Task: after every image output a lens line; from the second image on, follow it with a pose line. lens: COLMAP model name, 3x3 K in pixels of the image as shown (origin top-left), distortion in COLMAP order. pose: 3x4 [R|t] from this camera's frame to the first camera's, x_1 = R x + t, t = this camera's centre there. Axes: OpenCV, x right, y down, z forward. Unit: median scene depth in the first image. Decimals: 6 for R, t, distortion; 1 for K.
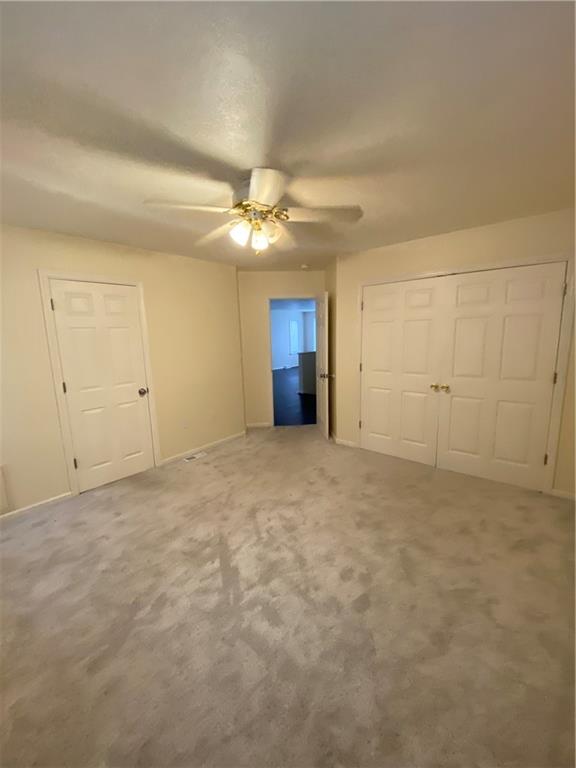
lens RADIAL K [[311.3, 0, 288.0], [0, 311.3, 384.0], [0, 0, 1]] dist [0.017475, -0.018358]
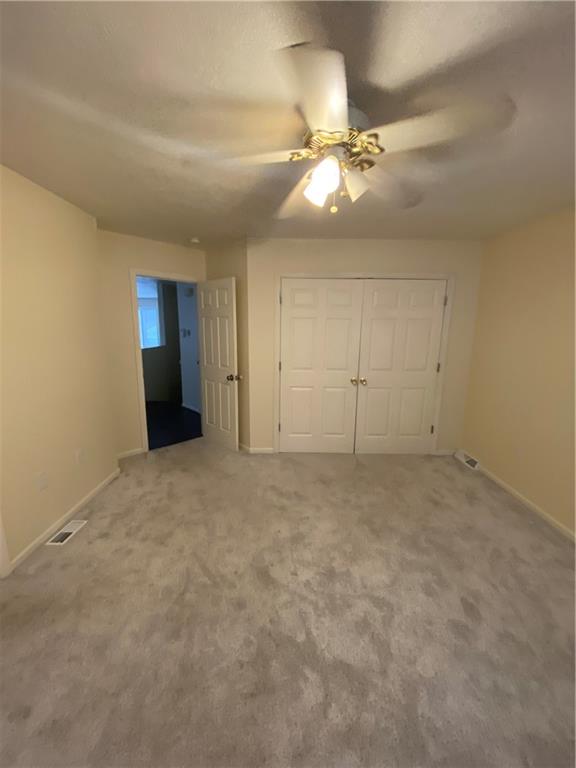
lens RADIAL K [[311.3, 0, 288.0], [0, 311.3, 384.0], [0, 0, 1]] dist [0.017475, -0.018358]
pose [[0.753279, -0.087075, 0.651911, -0.410533], [0.074928, 0.996106, 0.046470, -0.048447], [-0.653419, 0.013841, 0.756870, 0.334849]]
